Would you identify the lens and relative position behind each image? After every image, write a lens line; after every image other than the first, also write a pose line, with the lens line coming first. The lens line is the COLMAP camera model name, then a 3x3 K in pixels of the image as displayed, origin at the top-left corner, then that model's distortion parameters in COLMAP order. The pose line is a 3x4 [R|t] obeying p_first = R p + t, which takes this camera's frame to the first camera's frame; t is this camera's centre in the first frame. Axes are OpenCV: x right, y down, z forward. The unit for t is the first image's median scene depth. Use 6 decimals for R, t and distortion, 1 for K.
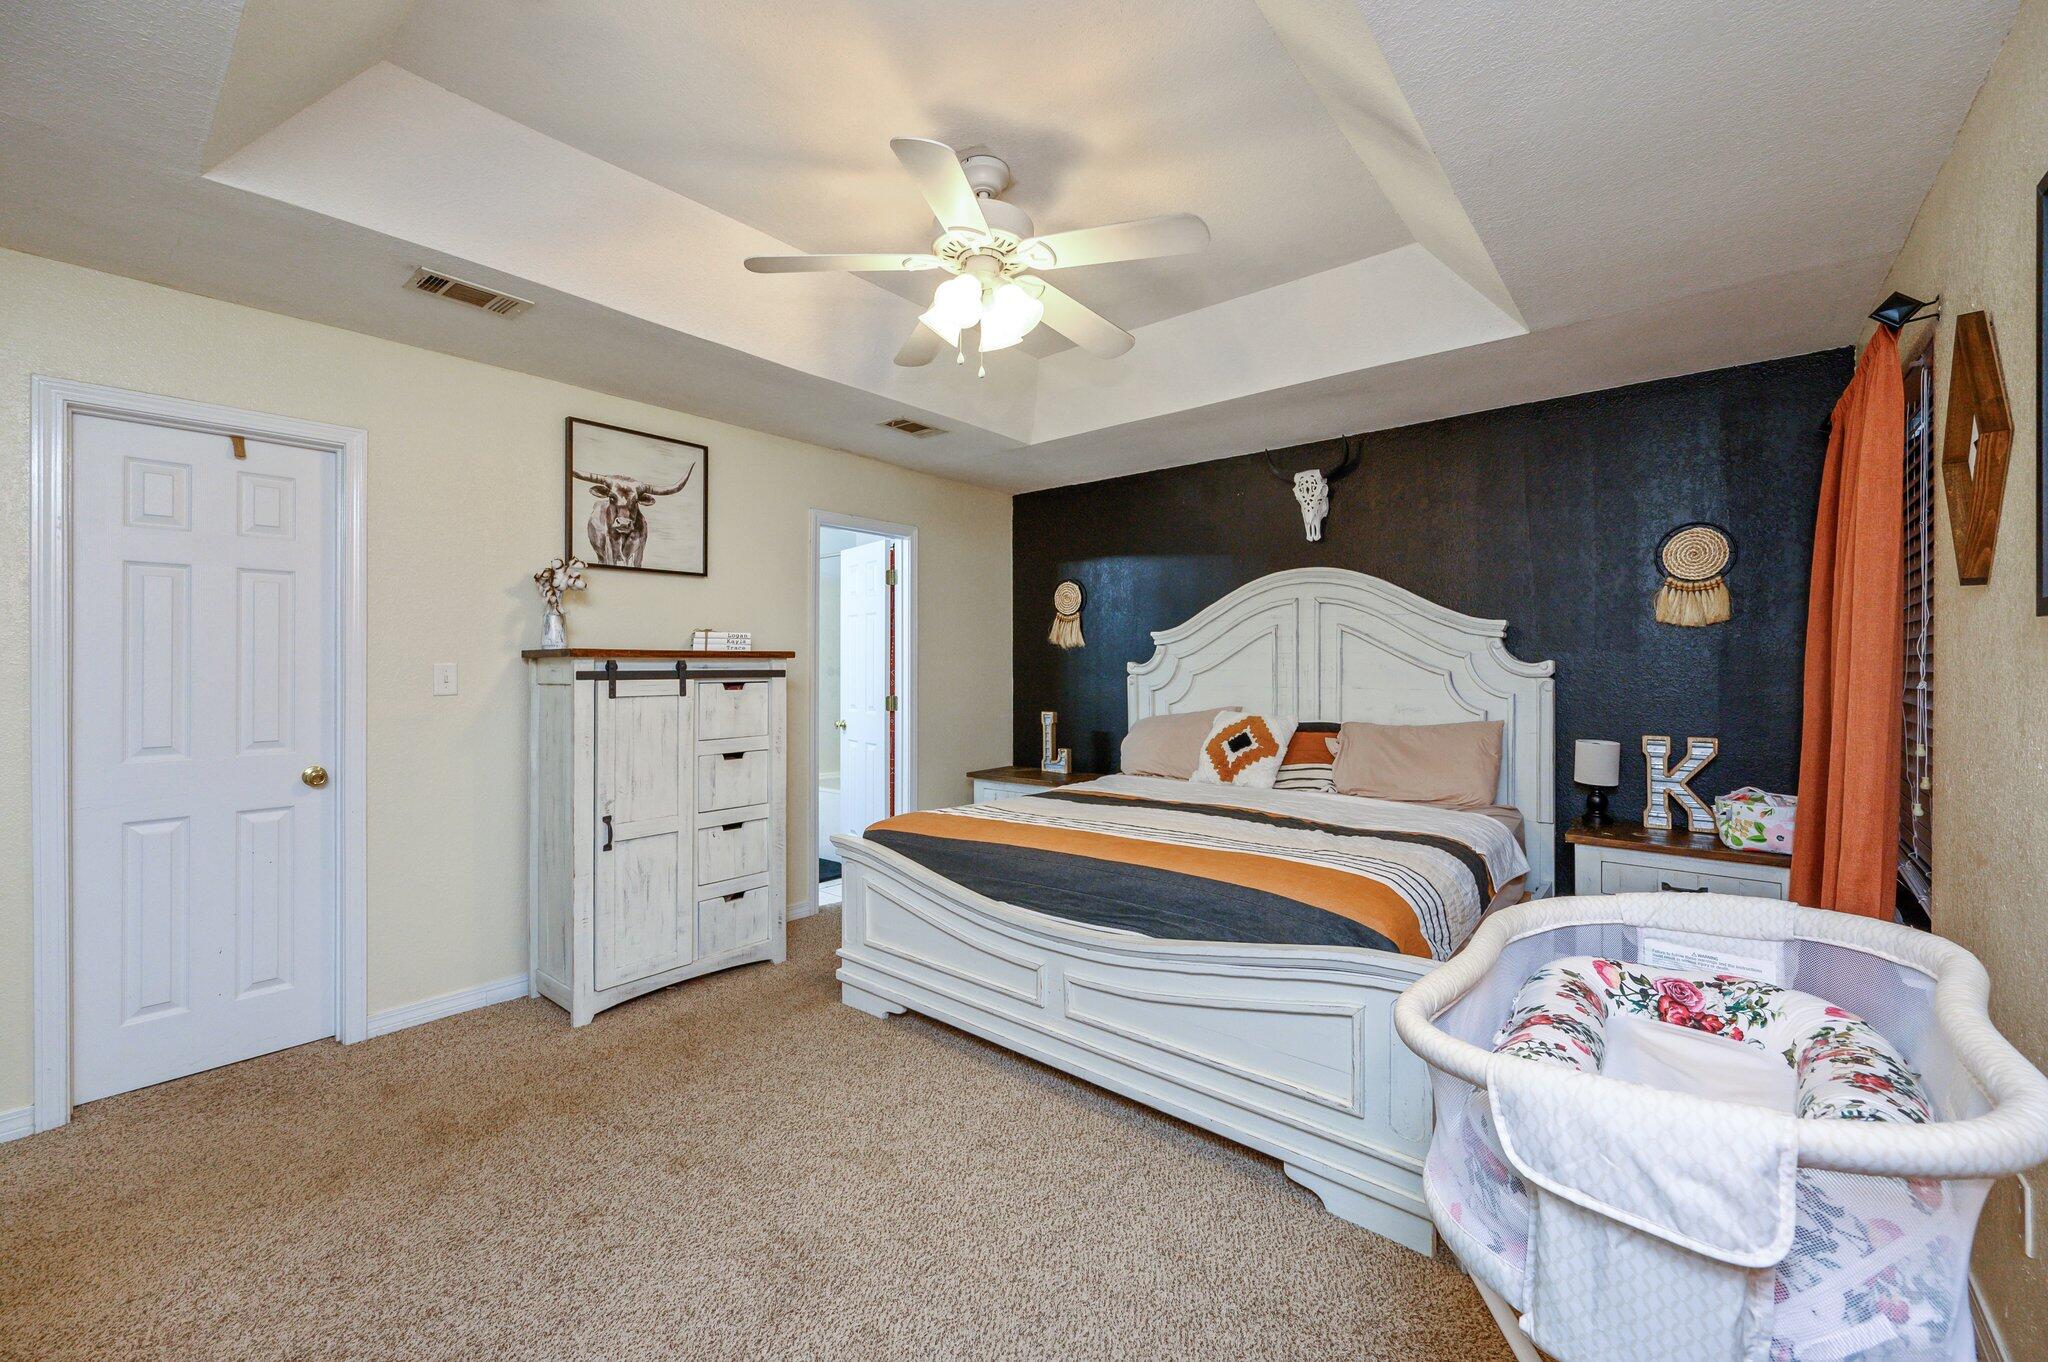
lens RADIAL K [[812.0, 0, 1024.0], [0, 812.0, 681.0], [0, 0, 1]] dist [0.001040, 0.000138]
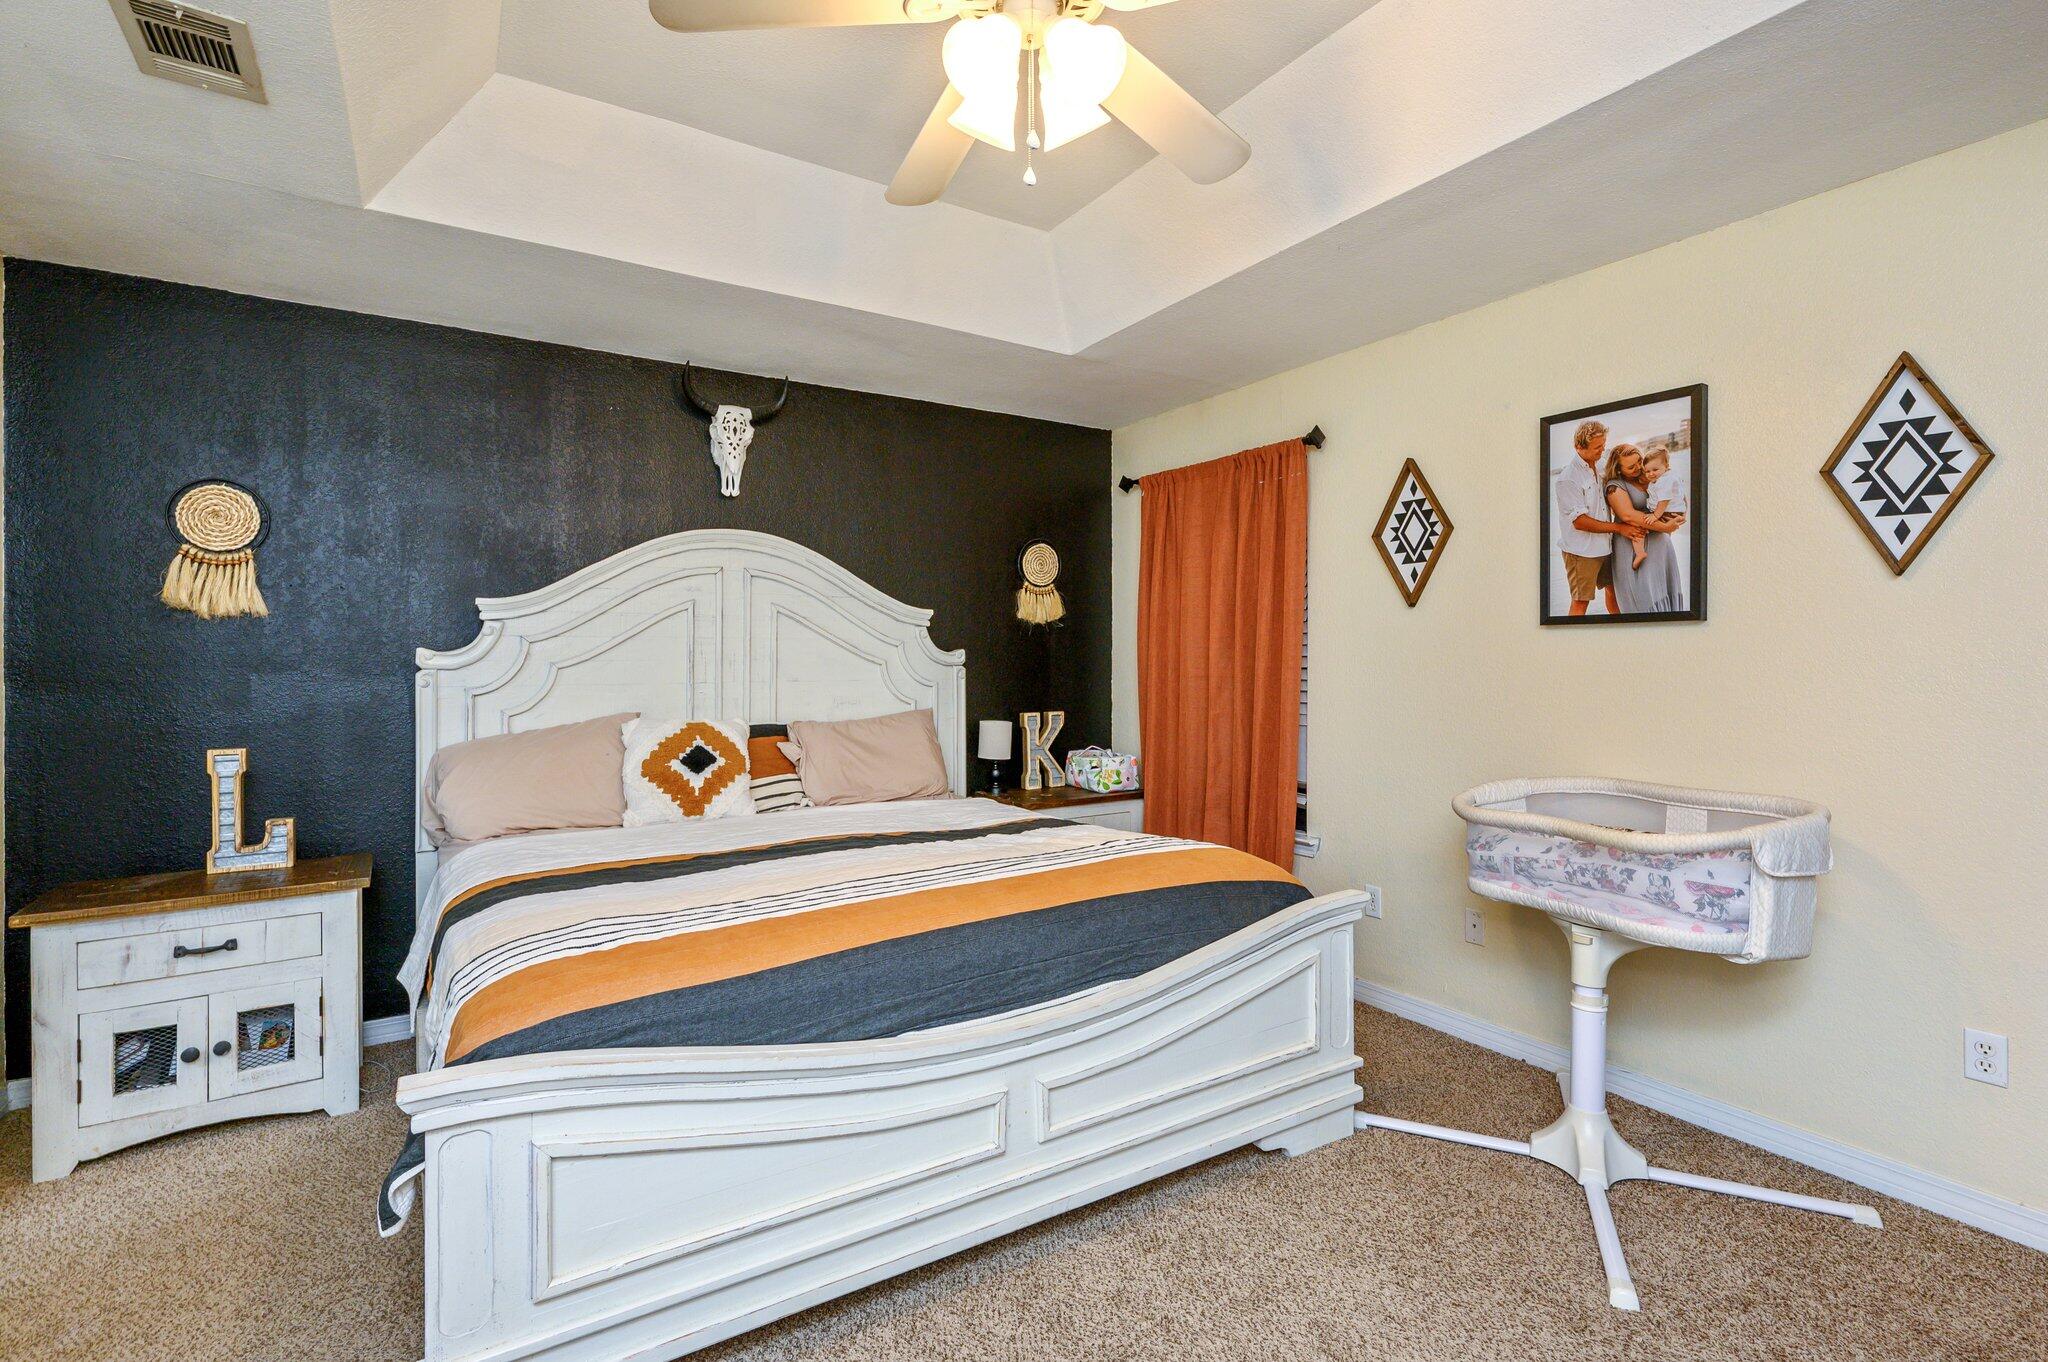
lens RADIAL K [[947.5, 0, 1024.0], [0, 947.5, 681.0], [0, 0, 1]] dist [0.002593, 0.000182]
pose [[0.307880, -0.020828, 0.951197, -0.525355], [0.022074, 0.999648, 0.014744, -0.000525], [-0.951169, 0.016458, 0.308231, 0.541633]]
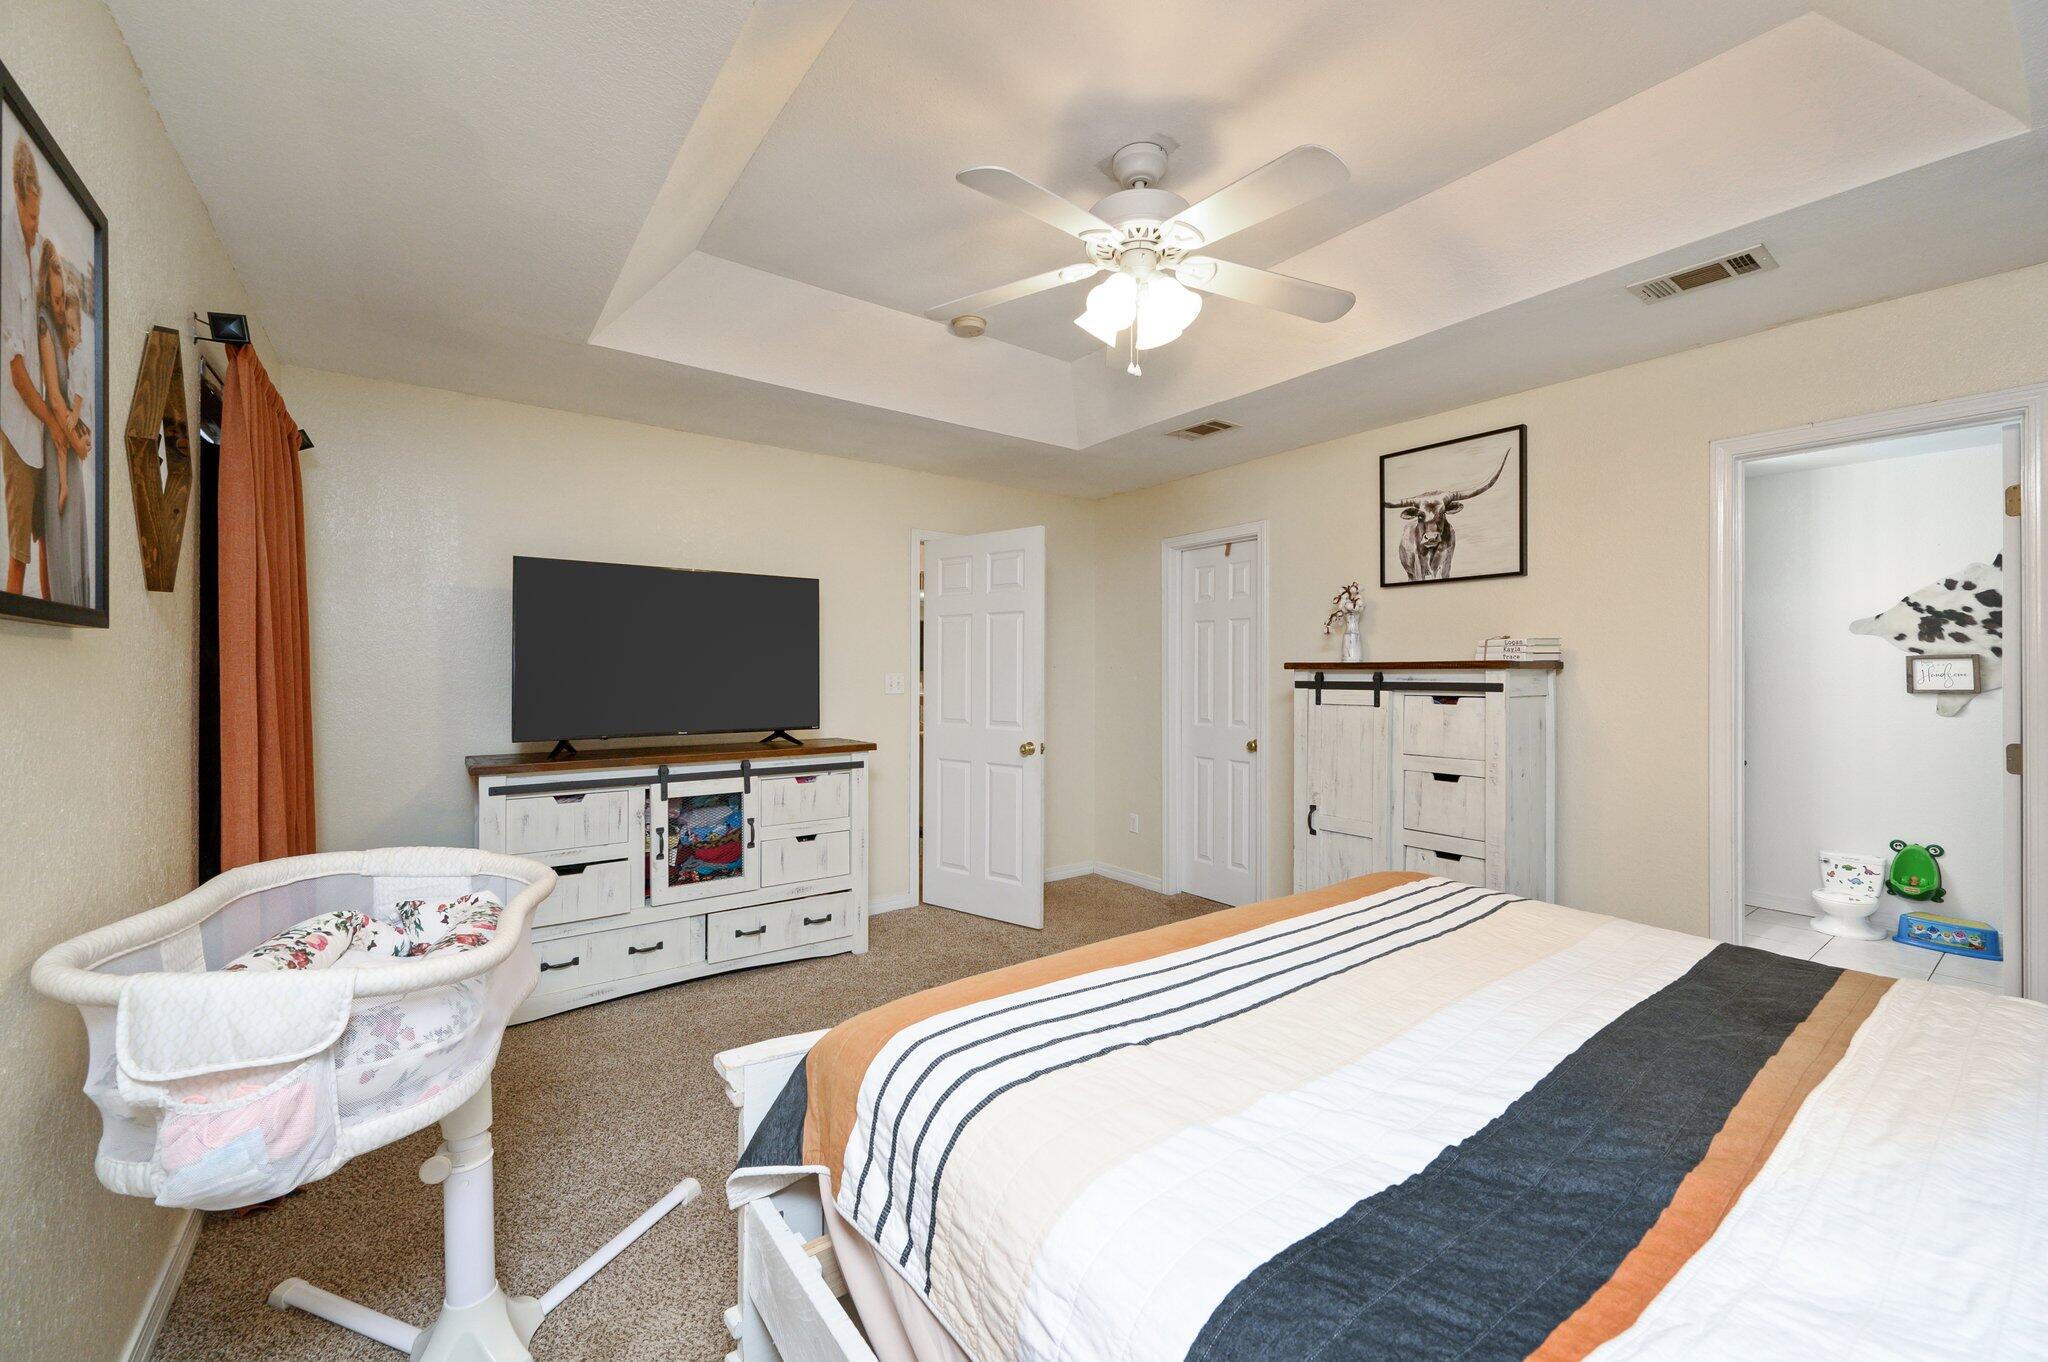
lens RADIAL K [[812.0, 0, 1024.0], [0, 812.0, 681.0], [0, 0, 1]] dist [0.001040, 0.000138]
pose [[-0.232140, 0.010167, -0.972629, 0.611298], [-0.022249, 0.999628, 0.015759, -0.018356], [0.972428, 0.025299, -0.231827, 0.731748]]
